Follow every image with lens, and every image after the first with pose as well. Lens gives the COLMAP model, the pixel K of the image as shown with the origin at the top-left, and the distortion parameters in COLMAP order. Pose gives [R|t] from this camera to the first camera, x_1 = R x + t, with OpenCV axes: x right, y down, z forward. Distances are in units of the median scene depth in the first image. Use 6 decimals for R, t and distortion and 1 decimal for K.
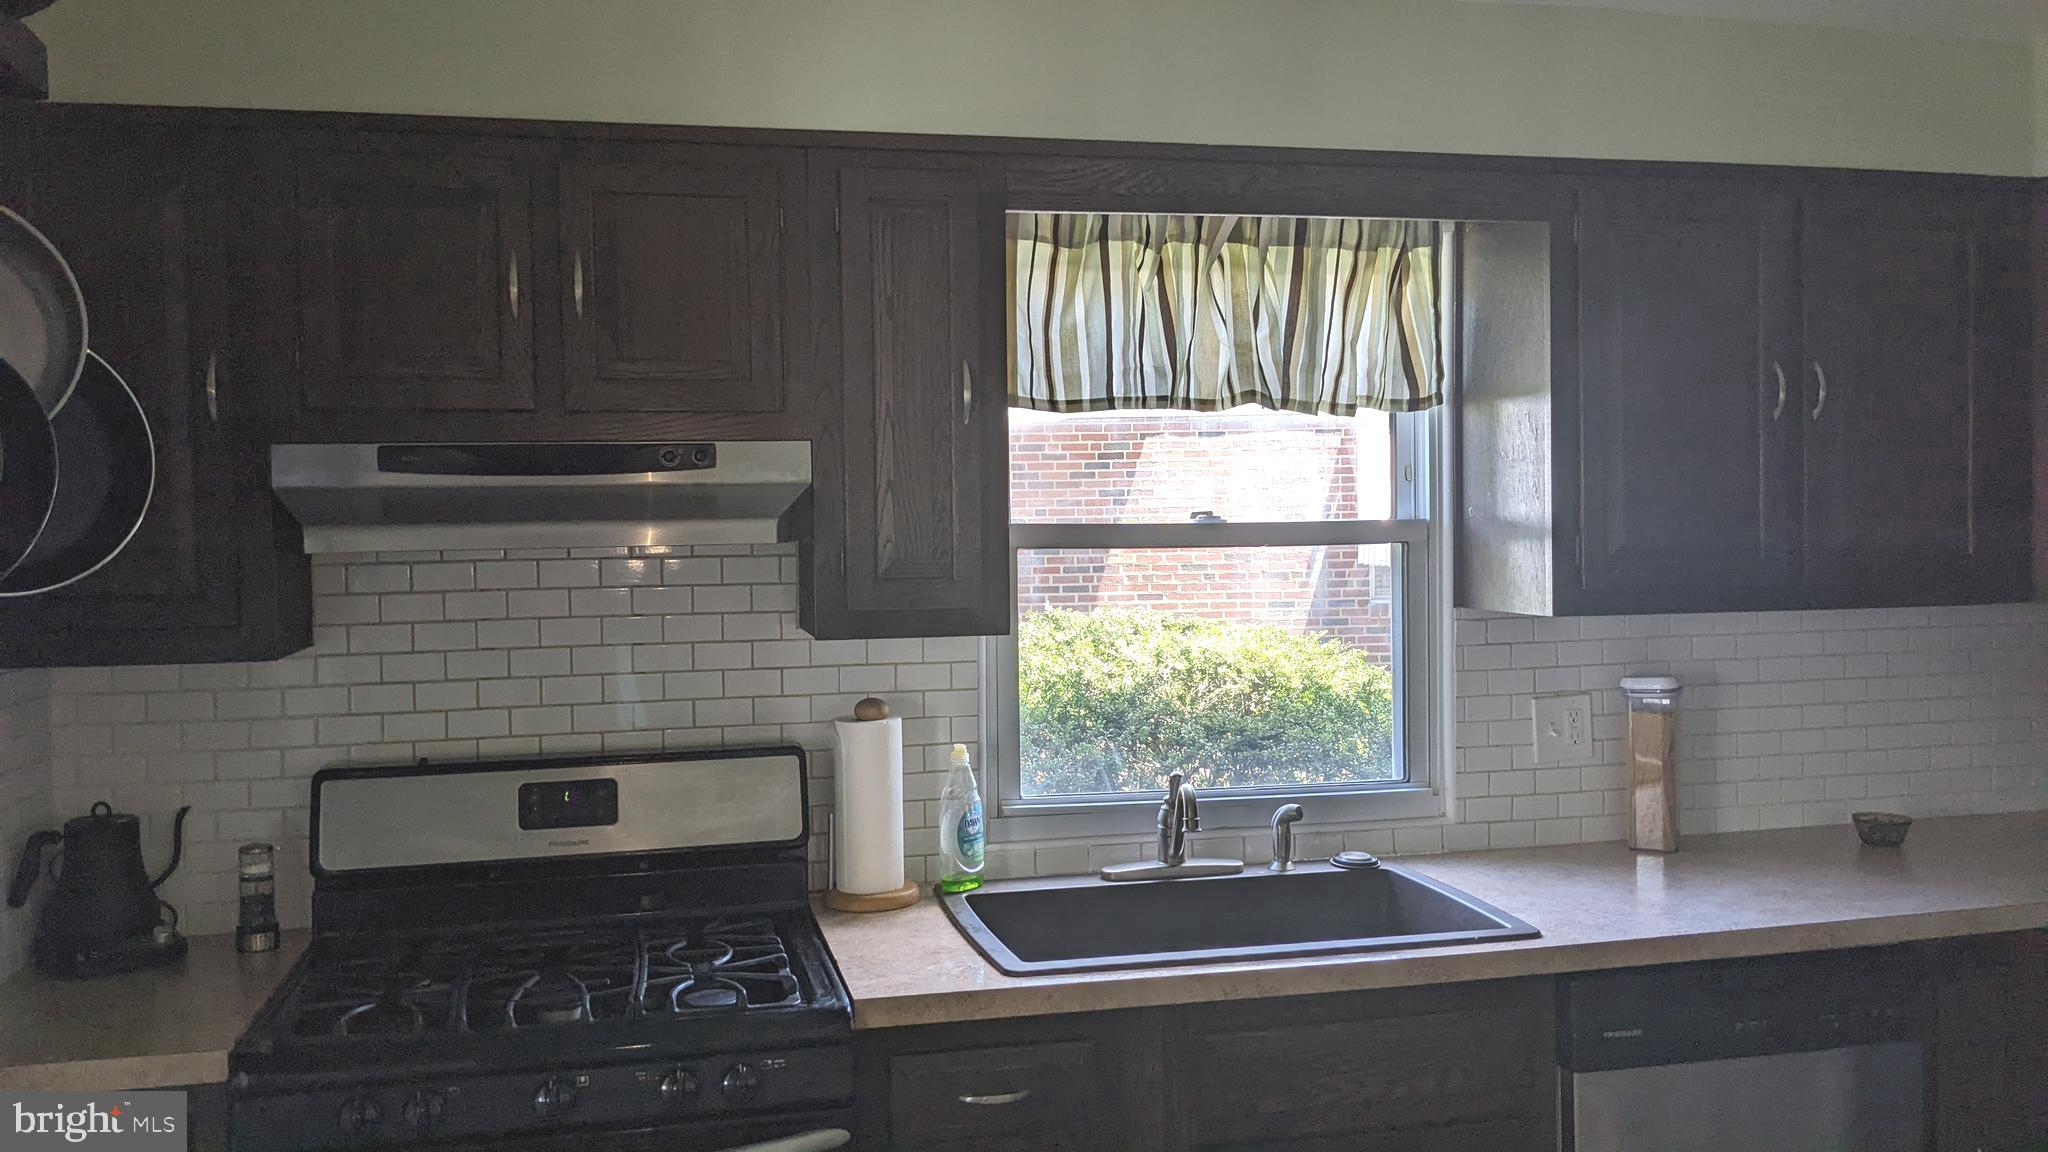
lens RADIAL K [[1619.6, 0, 1022.2], [0, 1619.6, 568.5], [0, 0, 1]] dist [0.052505, -0.067410]
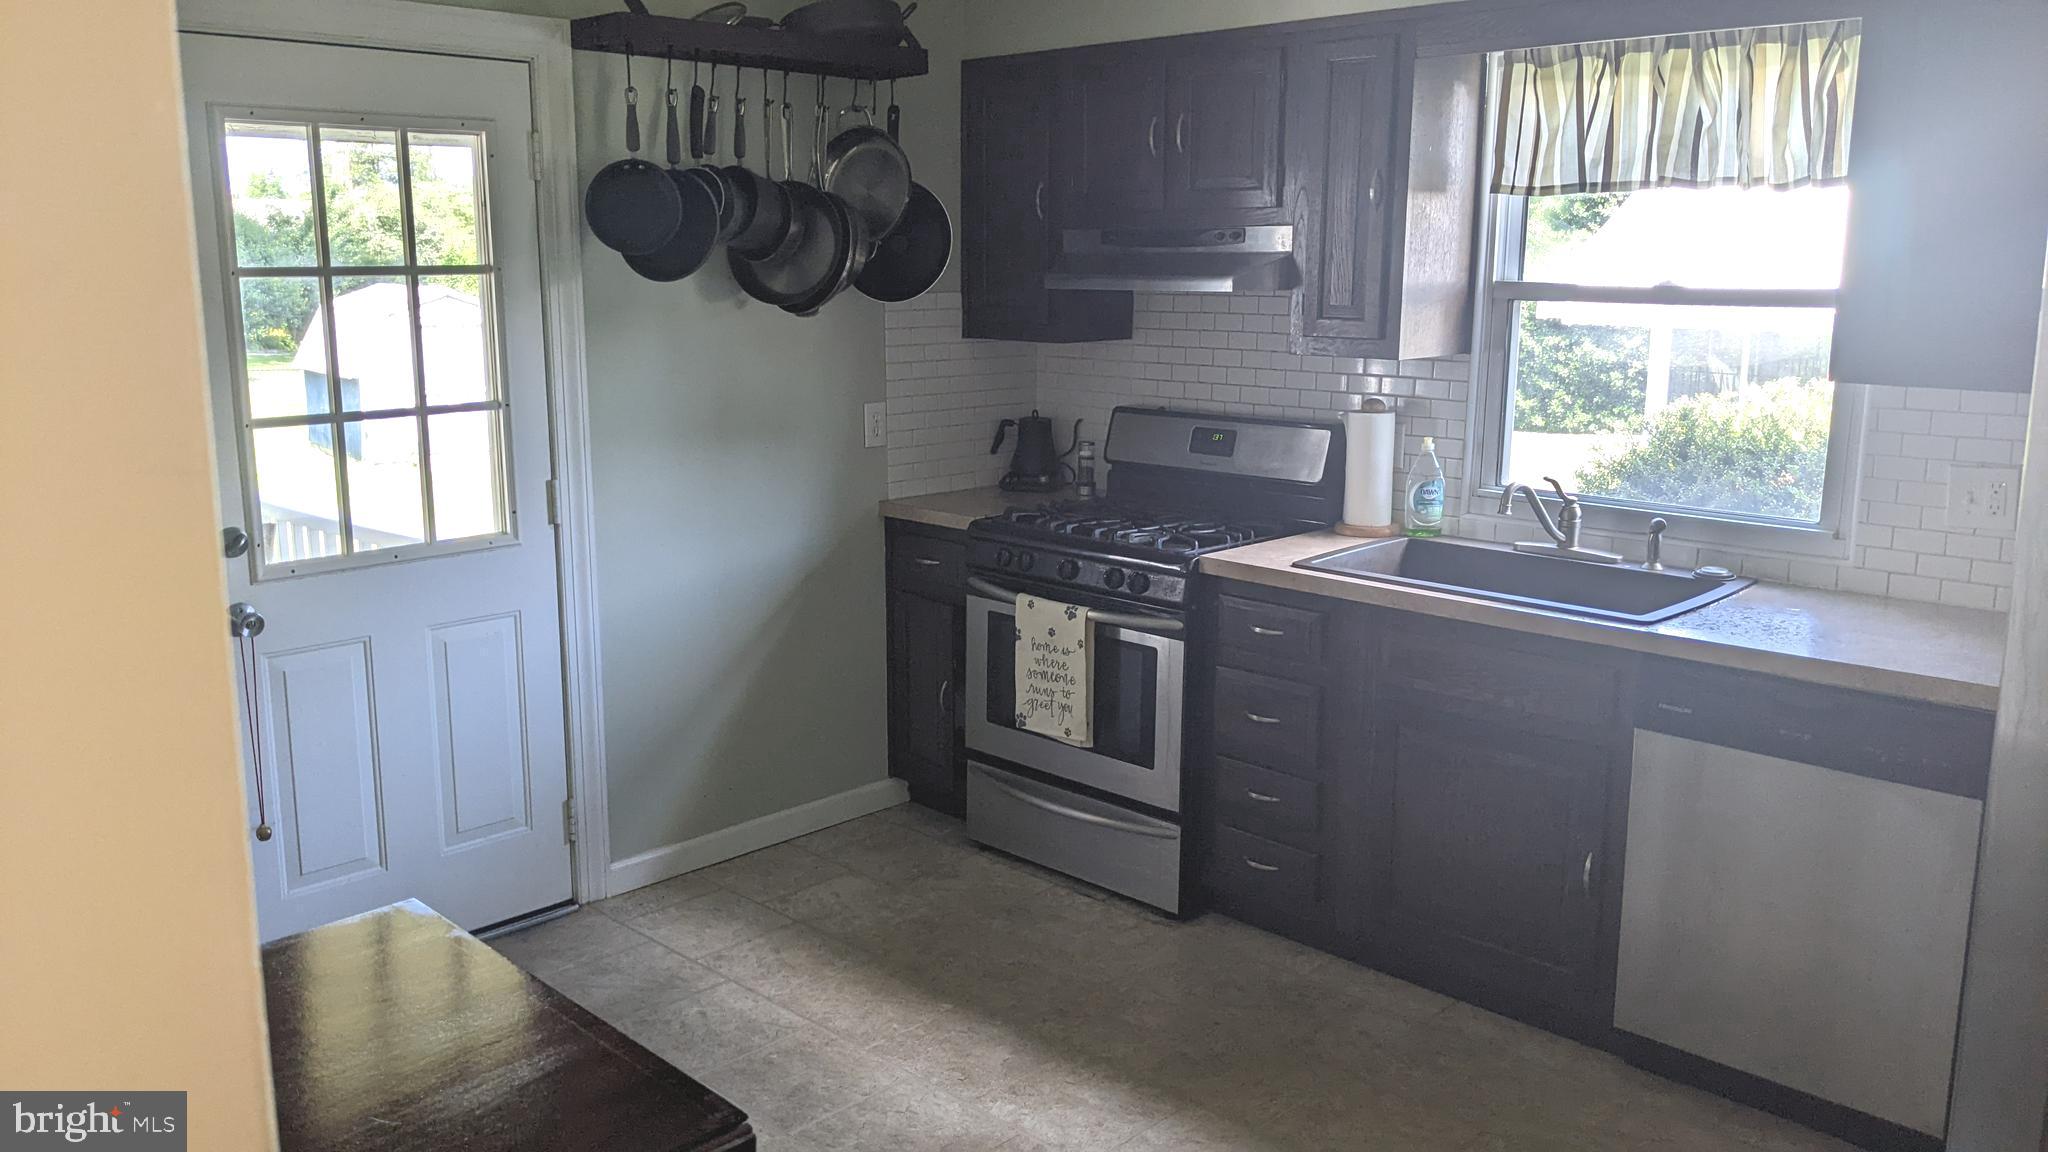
lens RADIAL K [[1619.6, 0, 1029.5], [0, 1619.6, 580.7], [0, 0, 1]] dist [0.052505, -0.067410]
pose [[0.538654, 0.184416, -0.822097, 1.035276], [-0.034325, 0.979744, 0.197290, -0.041171], [0.841828, -0.078052, 0.534073, -0.082711]]
